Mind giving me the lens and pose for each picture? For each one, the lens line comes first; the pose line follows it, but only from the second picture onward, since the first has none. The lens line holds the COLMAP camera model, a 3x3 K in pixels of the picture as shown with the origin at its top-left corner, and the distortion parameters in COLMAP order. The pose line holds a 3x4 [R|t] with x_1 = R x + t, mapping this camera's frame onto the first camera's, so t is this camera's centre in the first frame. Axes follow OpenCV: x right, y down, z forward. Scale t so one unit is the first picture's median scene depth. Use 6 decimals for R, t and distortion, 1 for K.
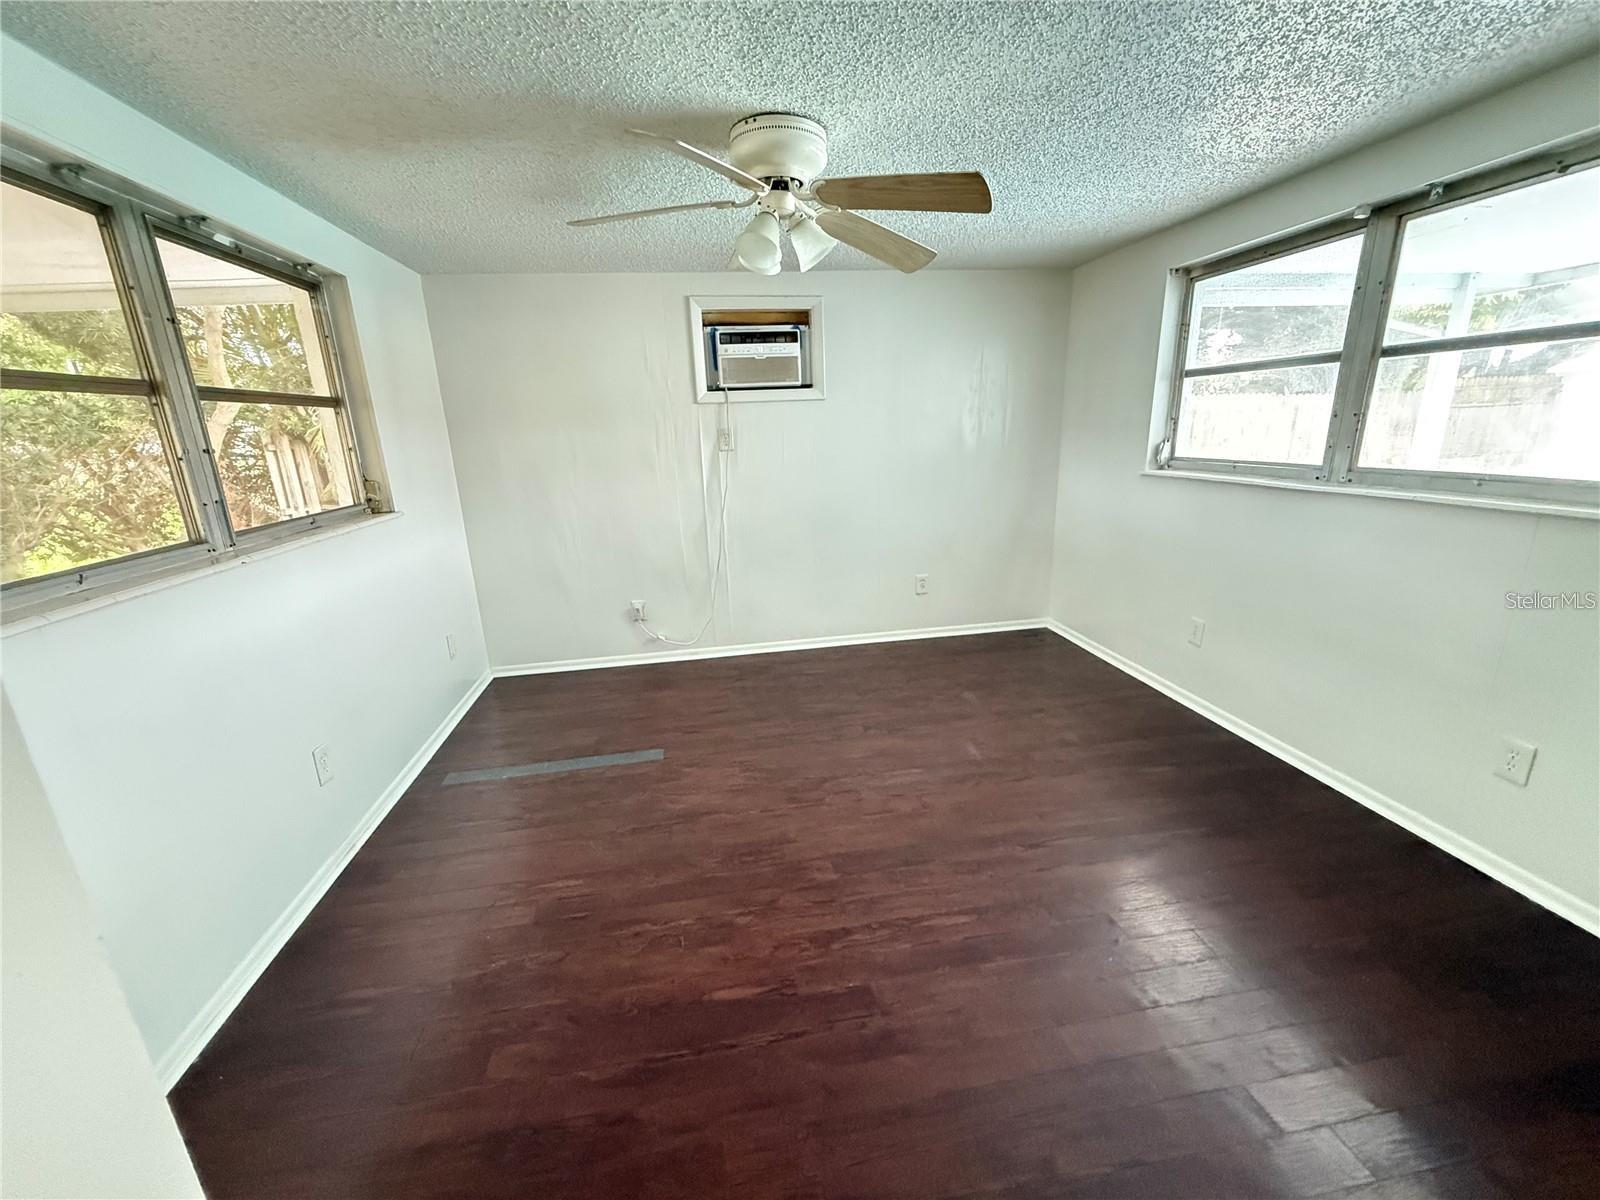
lens RADIAL K [[638.7, 0, 792.7], [0, 638.7, 599.1], [0, 0, 1]] dist [0.001200, -0.000021]
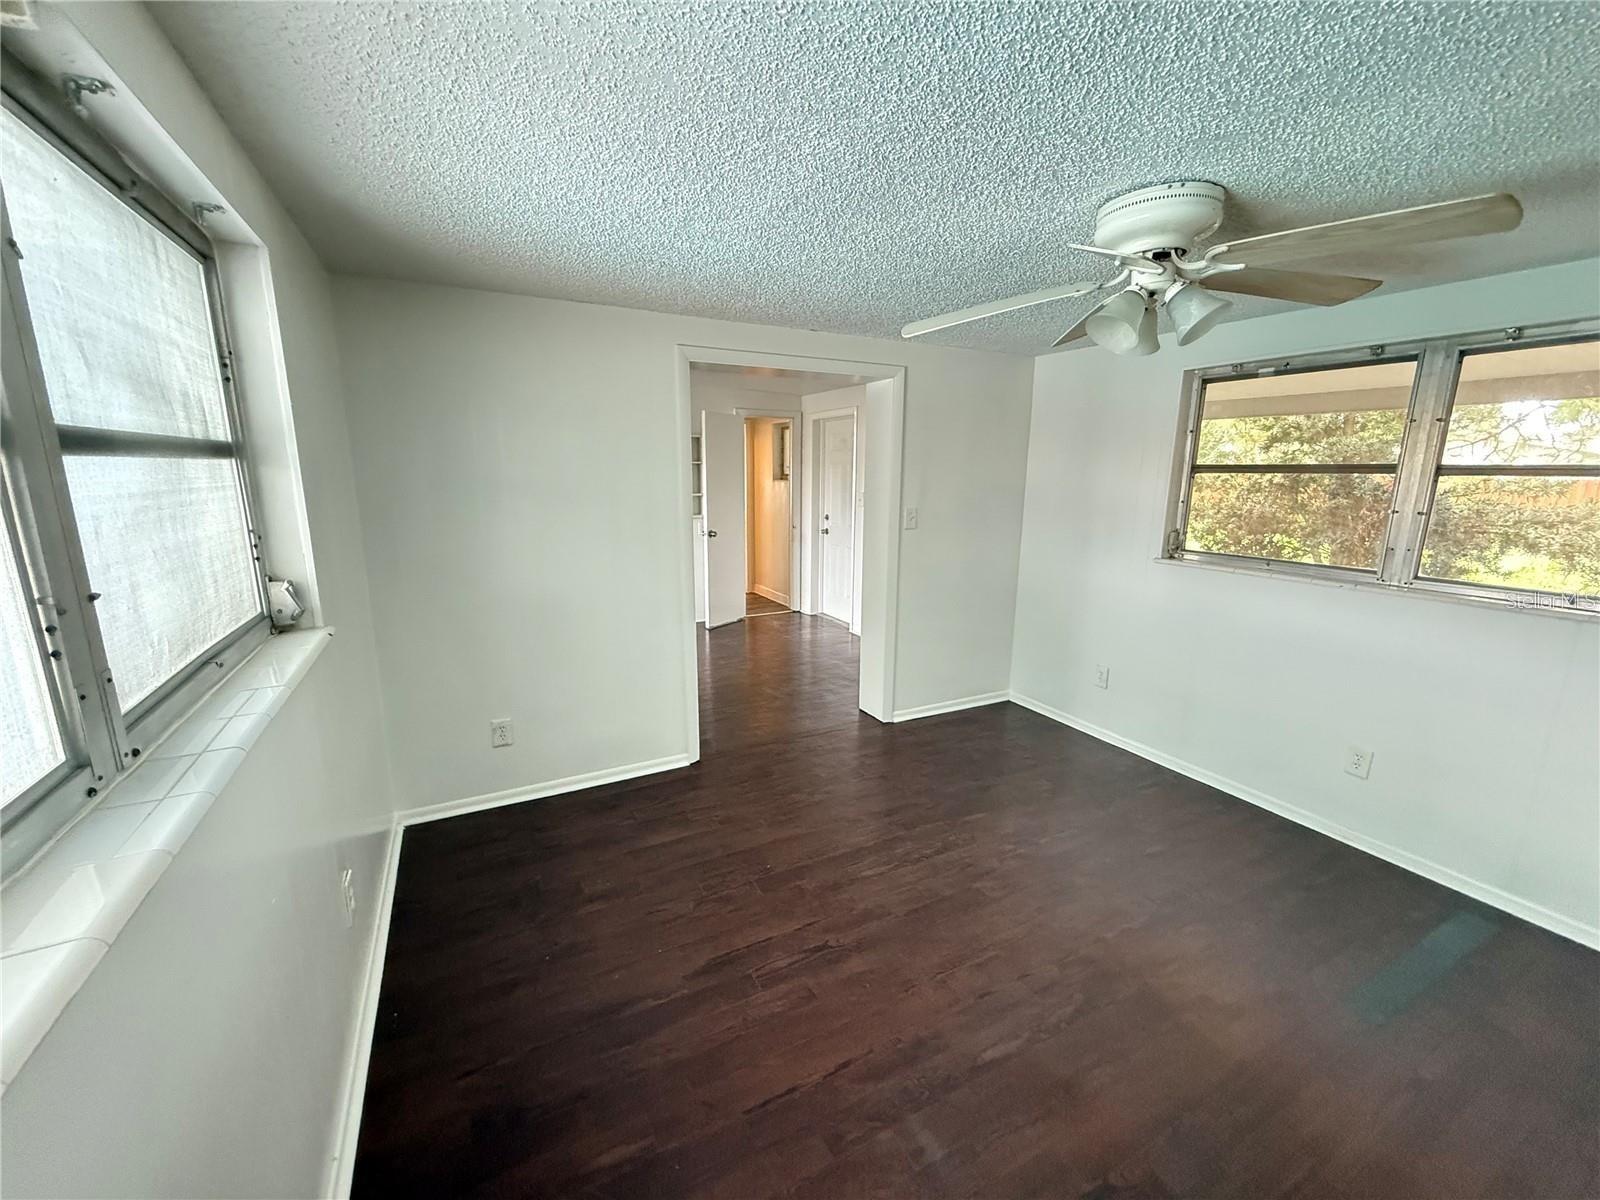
lens RADIAL K [[638.7, 0, 792.7], [0, 638.7, 599.1], [0, 0, 1]] dist [0.001200, -0.000021]
pose [[-0.948949, 0.090612, -0.302134, 0.702550], [-0.060565, 0.887687, 0.456446, -0.559855], [0.309560, 0.451443, -0.836882, 1.663426]]
